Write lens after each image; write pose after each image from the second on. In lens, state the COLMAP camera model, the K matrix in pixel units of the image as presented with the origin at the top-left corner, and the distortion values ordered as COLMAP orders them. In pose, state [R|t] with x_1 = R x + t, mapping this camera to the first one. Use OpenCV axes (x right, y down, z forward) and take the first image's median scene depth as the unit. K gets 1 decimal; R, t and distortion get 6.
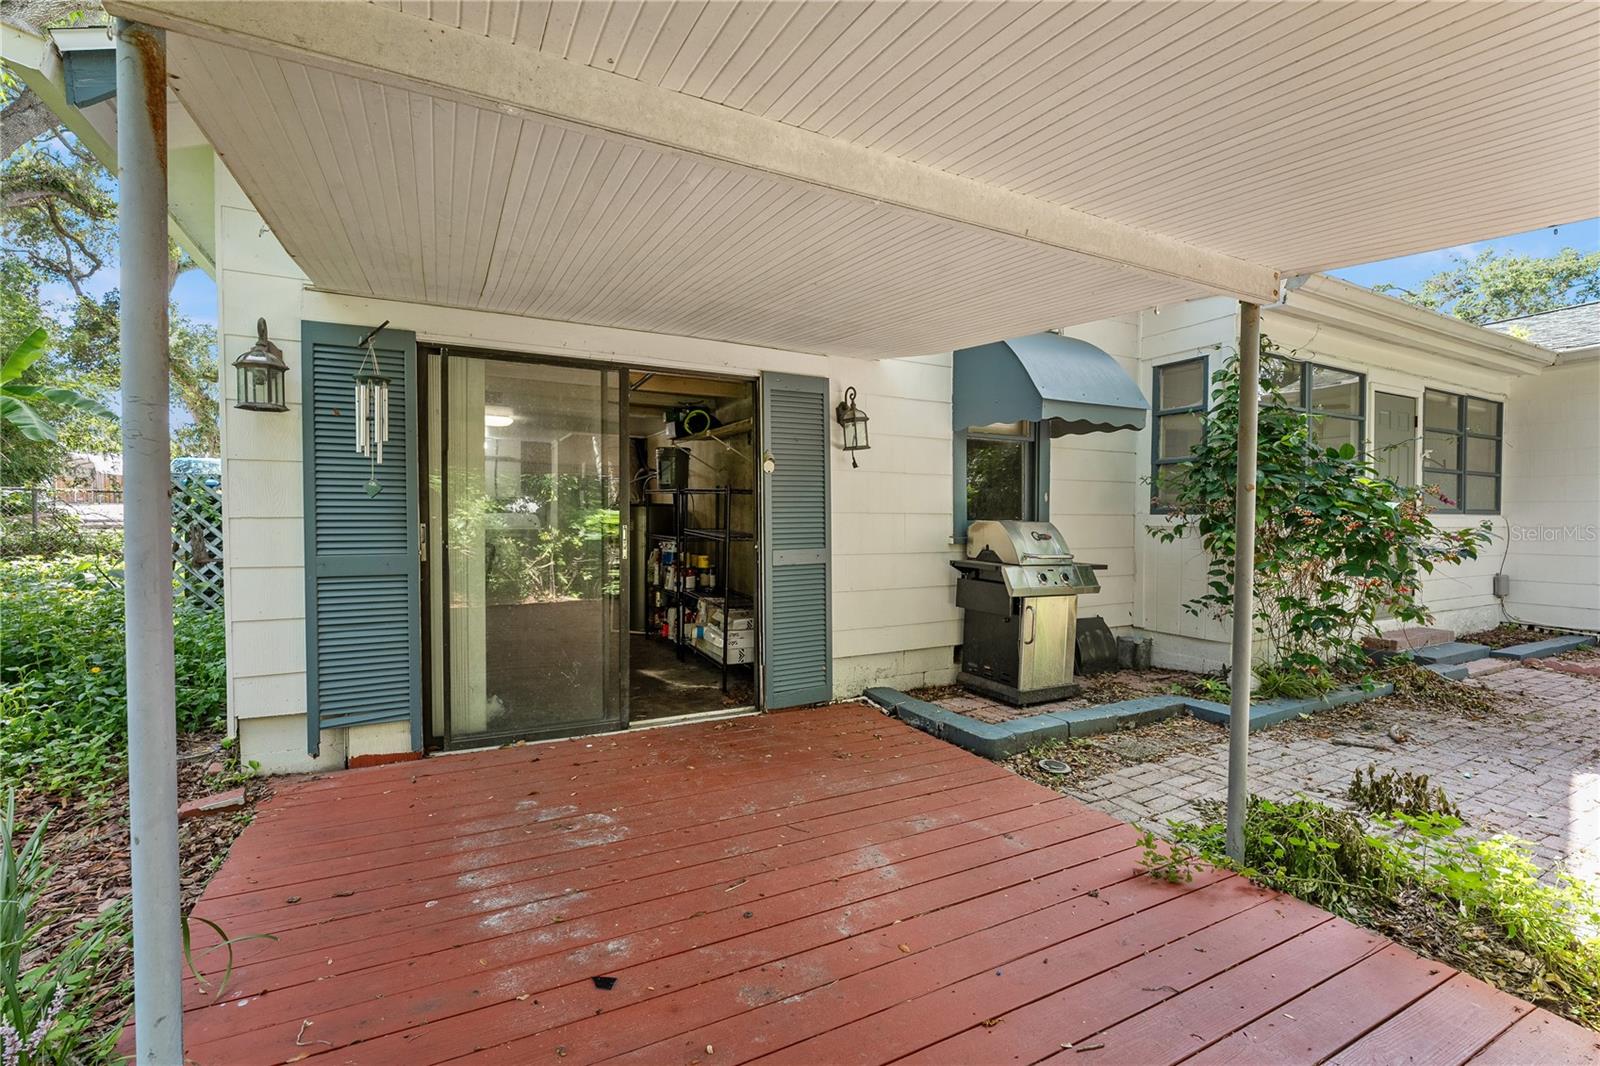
lens RADIAL K [[701.3, 0, 801.9], [0, 701.3, 525.6], [0, 0, 1]] dist [-0.005042, 0.000111]
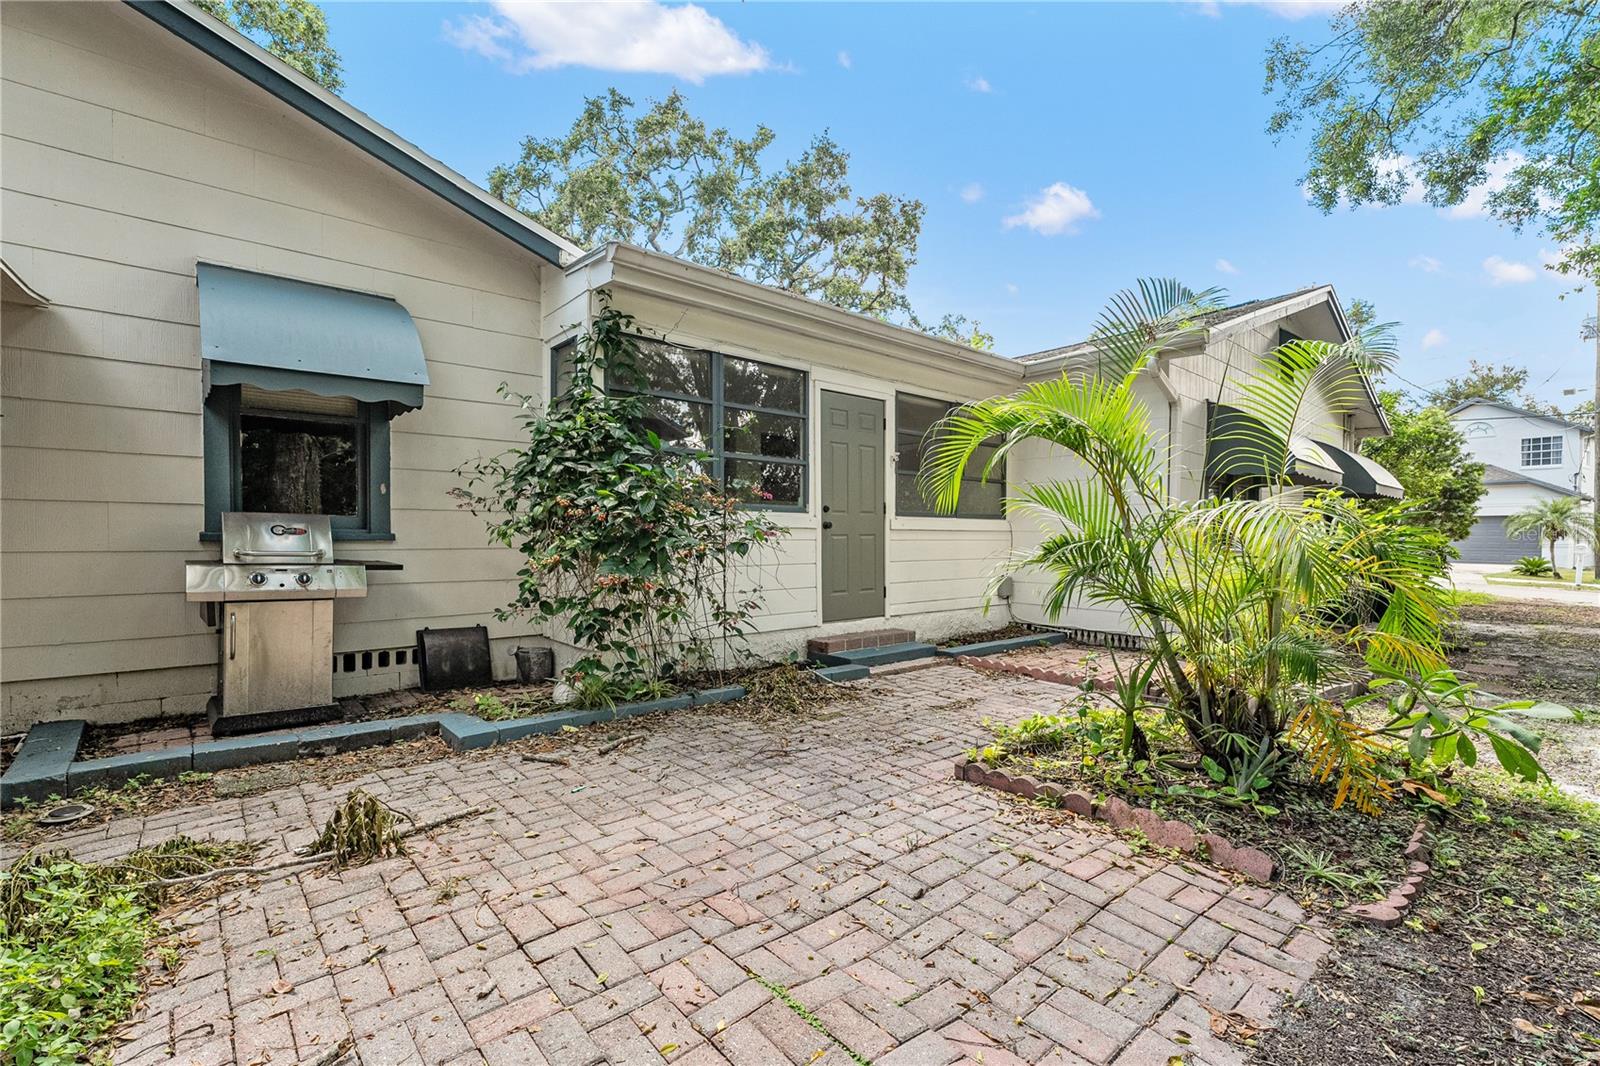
lens RADIAL K [[701.3, 0, 798.4], [0, 701.3, 540.7], [0, 0, 1]] dist [-0.005042, 0.000111]
pose [[0.980182, -0.004097, 0.198055, 0.819421], [0.005752, 0.999953, -0.007783, 0.038953], [-0.198013, 0.008768, 0.980160, 0.054681]]
